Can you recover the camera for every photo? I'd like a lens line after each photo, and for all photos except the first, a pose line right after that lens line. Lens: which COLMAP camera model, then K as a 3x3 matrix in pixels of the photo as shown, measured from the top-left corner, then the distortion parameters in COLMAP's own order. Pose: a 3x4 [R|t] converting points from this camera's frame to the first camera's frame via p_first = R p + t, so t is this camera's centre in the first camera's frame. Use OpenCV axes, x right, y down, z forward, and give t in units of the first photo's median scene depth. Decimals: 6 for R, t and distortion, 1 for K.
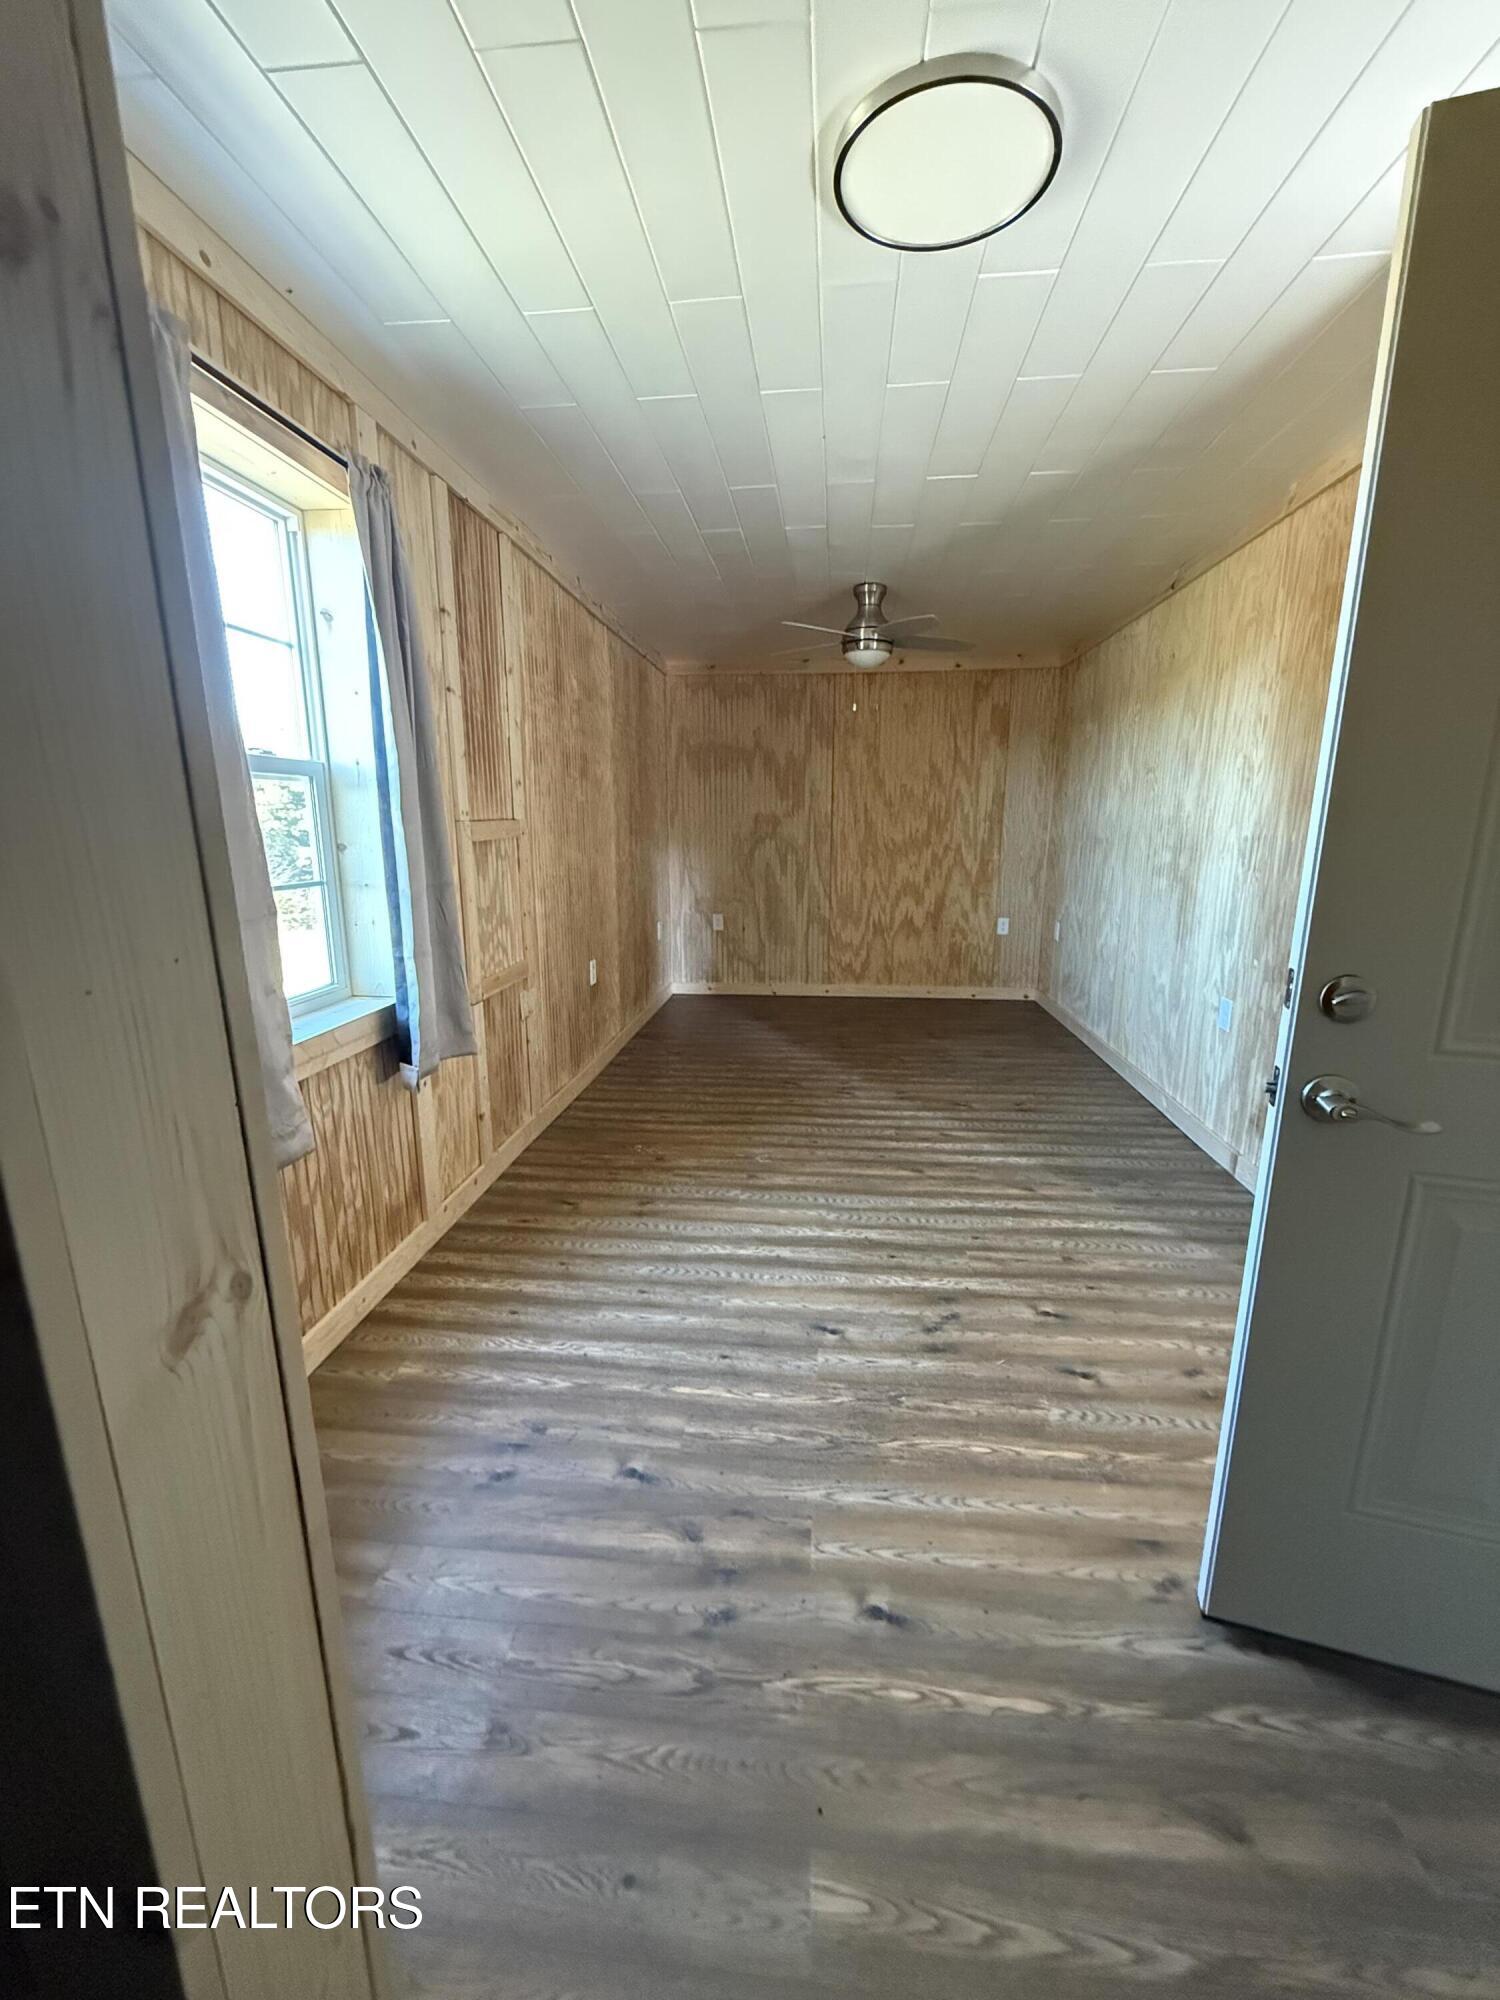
lens RADIAL K [[793.6, 0, 754.0], [0, 793.6, 993.1], [0, 0, 1]] dist [0.000699, 0.000527]
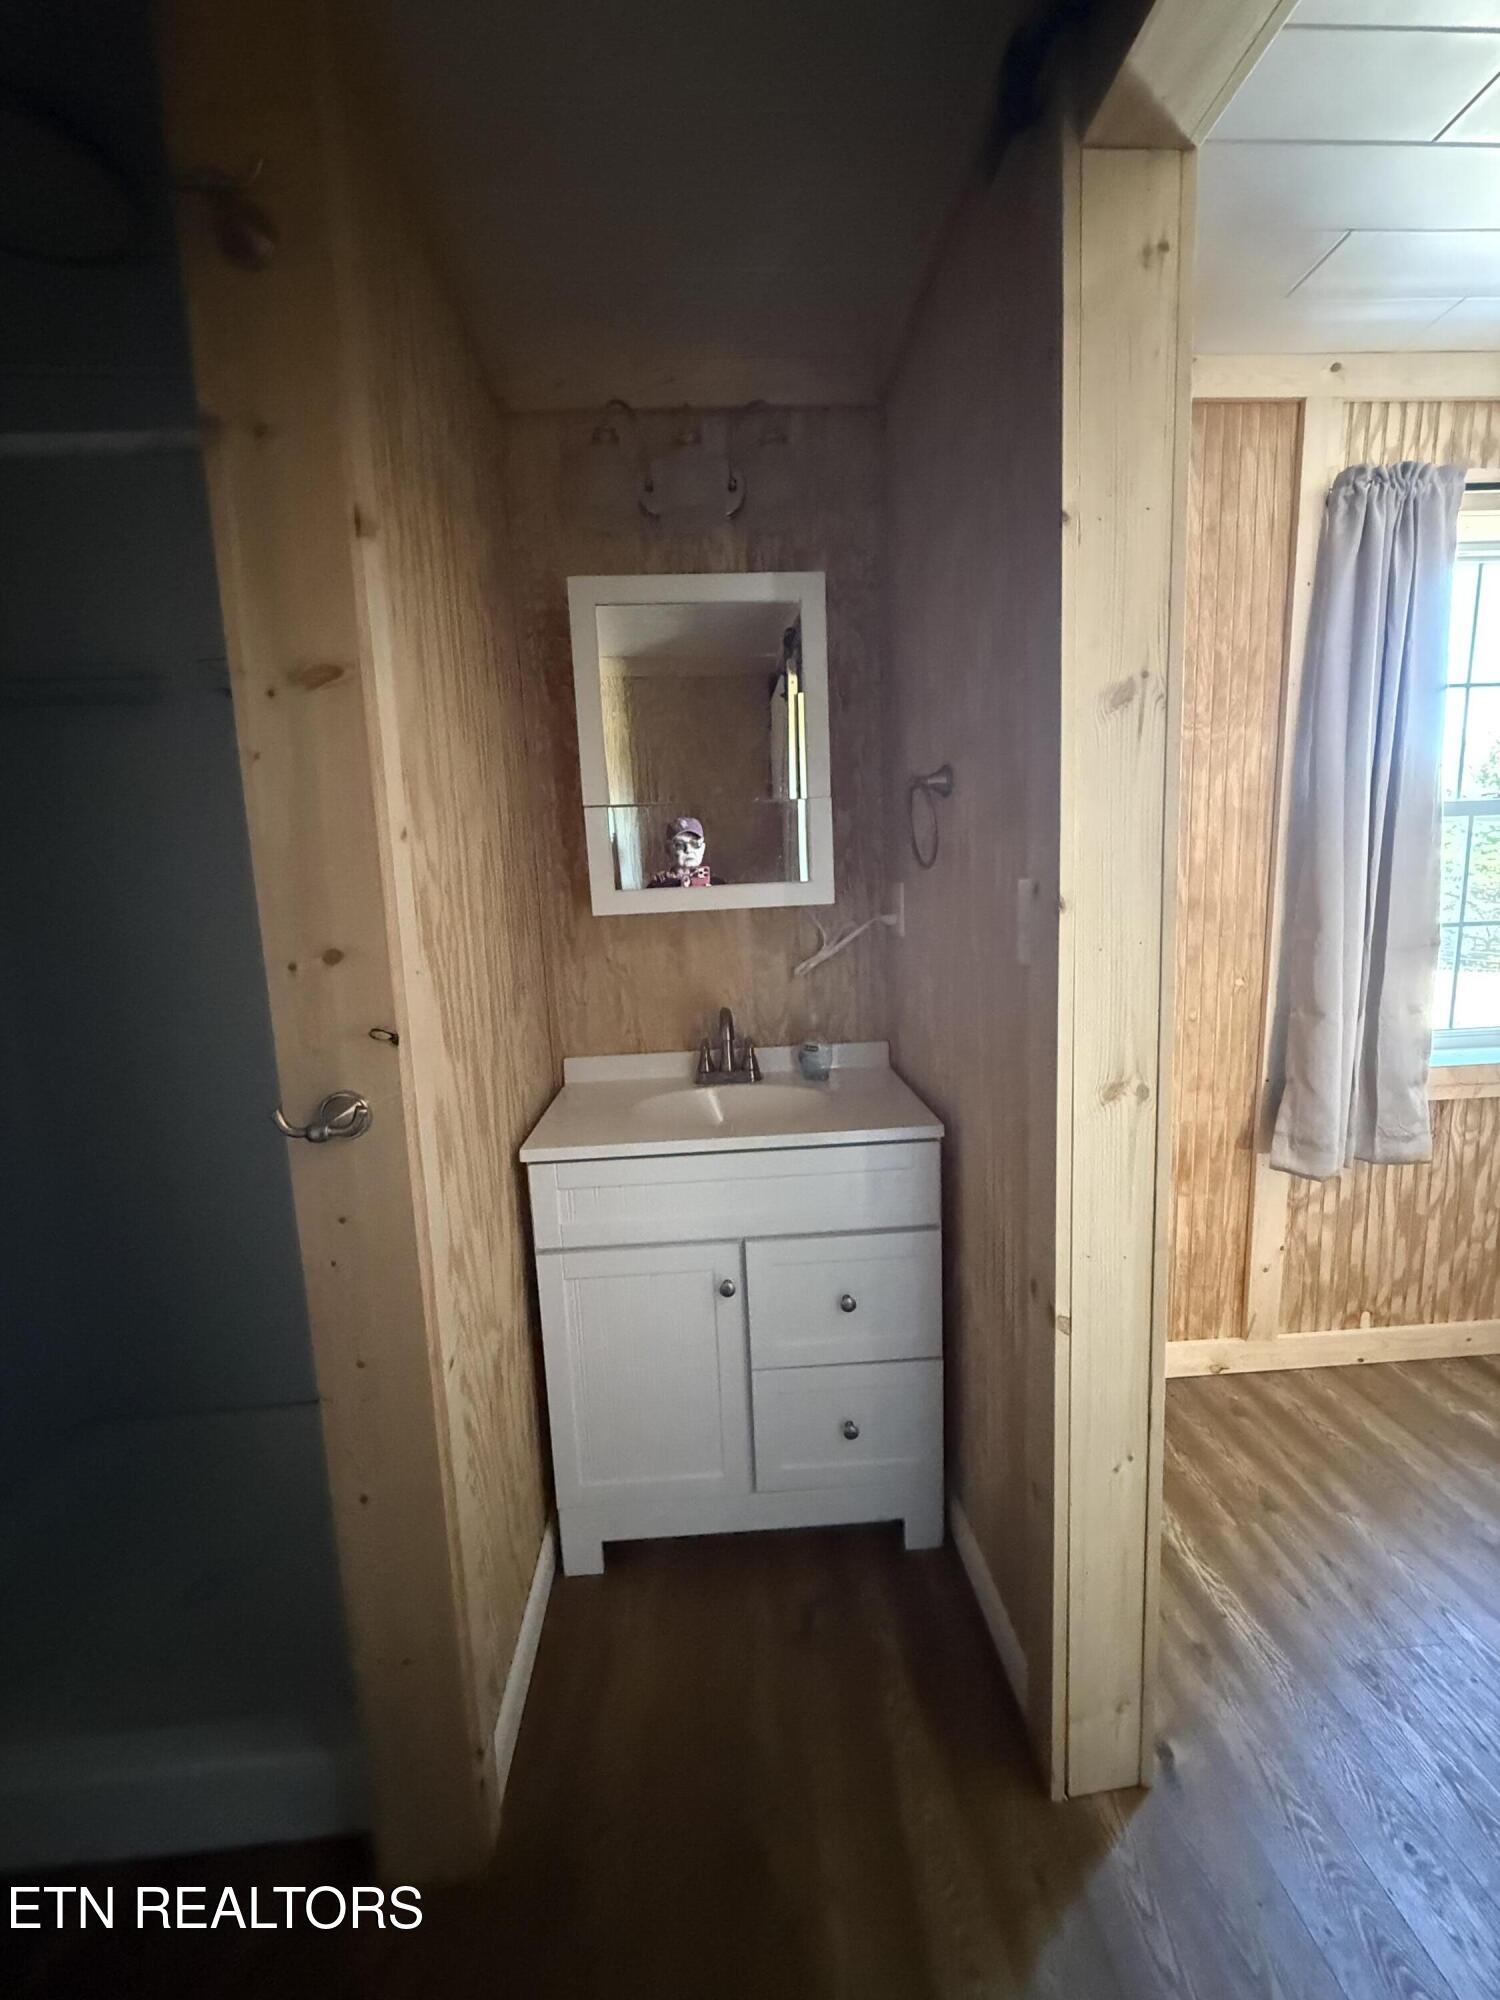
lens RADIAL K [[793.6, 0, 753.9], [0, 793.6, 996.7], [0, 0, 1]] dist [0.000699, 0.000527]
pose [[0.153874, 0.138248, -0.978371, 0.308845], [-0.170401, 0.979041, 0.111543, 0.010222], [0.973286, 0.149552, 0.174206, -0.114529]]
